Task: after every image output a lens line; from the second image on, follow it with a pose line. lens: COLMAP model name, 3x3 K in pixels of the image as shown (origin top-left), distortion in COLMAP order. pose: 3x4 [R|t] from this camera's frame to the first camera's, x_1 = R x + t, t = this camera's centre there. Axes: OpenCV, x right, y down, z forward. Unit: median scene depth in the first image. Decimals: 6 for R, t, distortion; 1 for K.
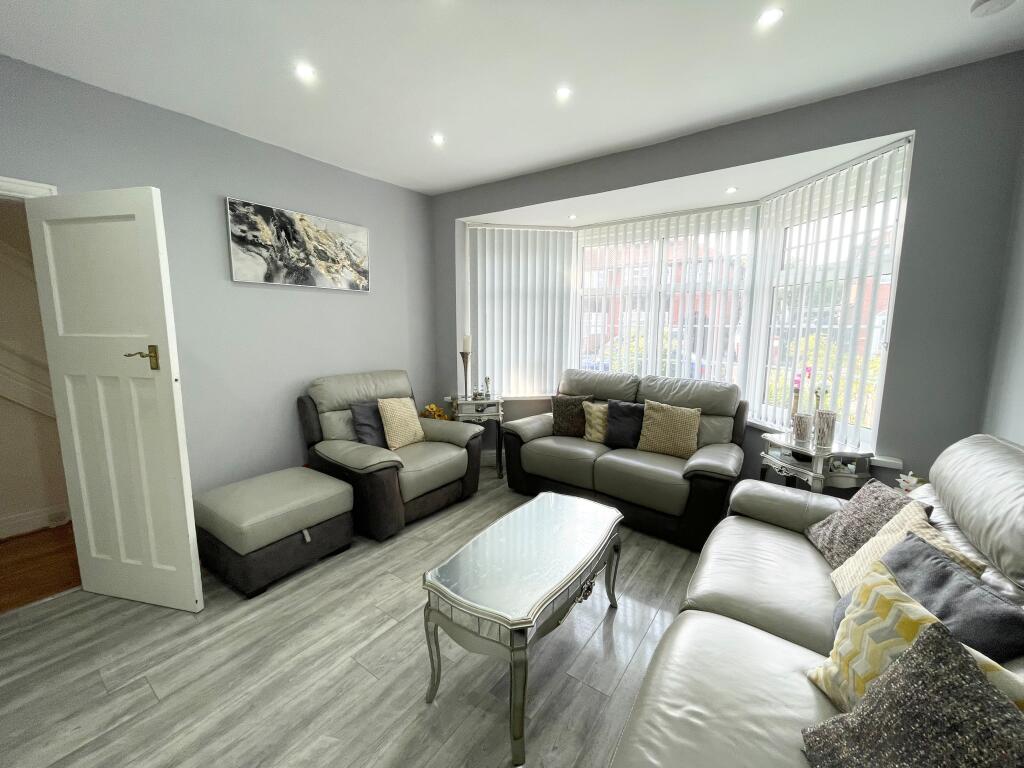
lens RADIAL K [[408.7, 0, 510.0], [0, 408.7, 386.1], [0, 0, 1]] dist [0.001196, 0.000118]
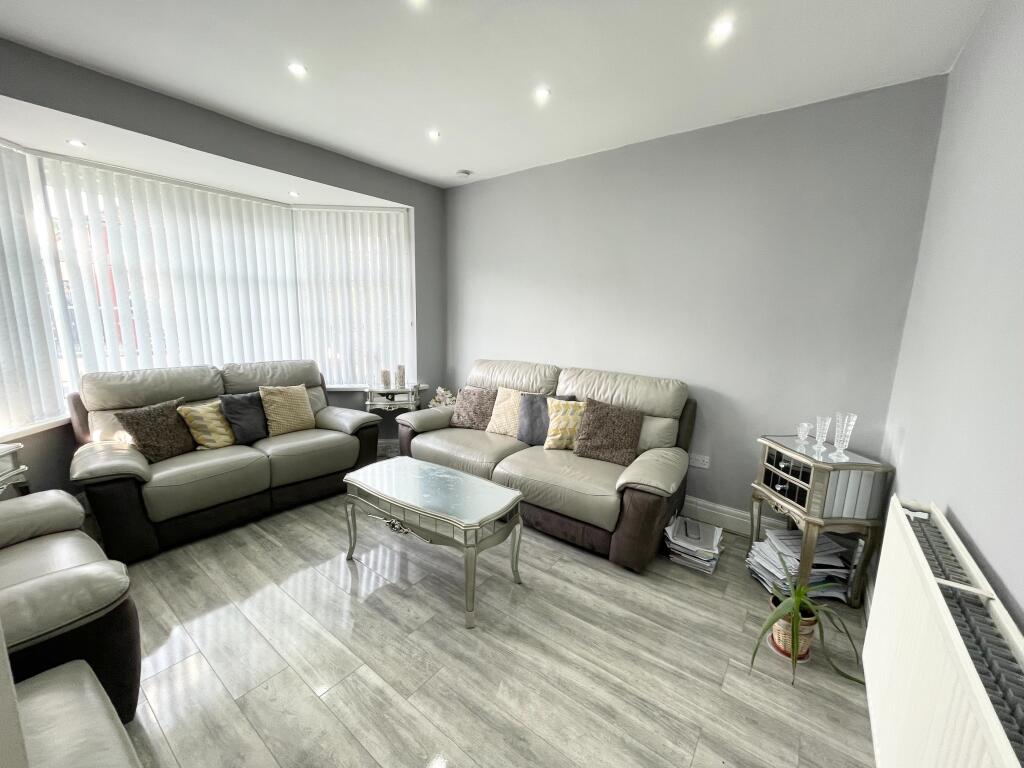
lens RADIAL K [[408.7, 0, 511.9], [0, 408.7, 383.1], [0, 0, 1]] dist [0.001196, 0.000118]
pose [[0.022091, -0.167065, 0.985698, -0.621879], [0.131133, 0.977905, 0.162805, -0.054982], [-0.991119, 0.125661, 0.043510, 0.365272]]
